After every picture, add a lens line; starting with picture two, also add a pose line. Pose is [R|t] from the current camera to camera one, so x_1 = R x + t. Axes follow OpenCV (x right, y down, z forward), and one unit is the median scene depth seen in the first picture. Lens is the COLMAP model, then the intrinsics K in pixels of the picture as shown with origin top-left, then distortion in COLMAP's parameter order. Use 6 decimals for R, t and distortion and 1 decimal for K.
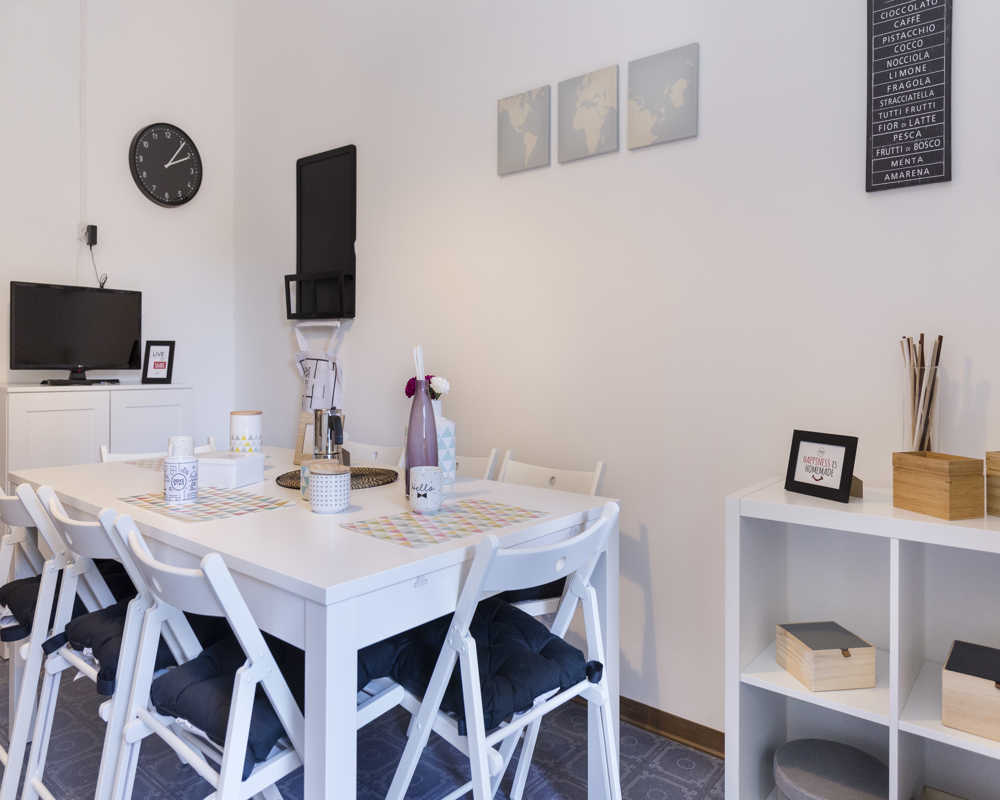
lens RADIAL K [[676.5, 0, 497.6], [0, 676.5, 369.1], [0, 0, 1]] dist [0.023627, -0.019382]
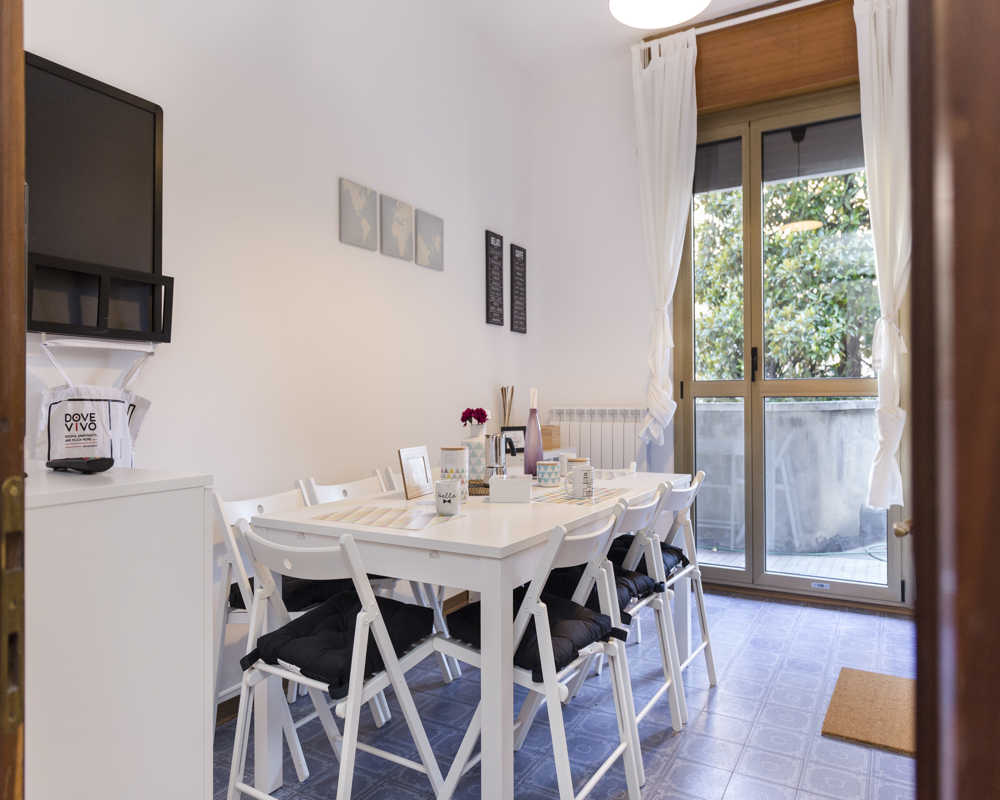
lens RADIAL K [[676.5, 0, 497.6], [0, 676.5, 369.1], [0, 0, 1]] dist [0.023627, -0.019382]
pose [[-0.165000, 0.026117, 0.985948, -1.775392], [0.011330, 0.999634, -0.024583, -0.043341], [-0.986228, 0.007115, -0.165236, 1.375995]]
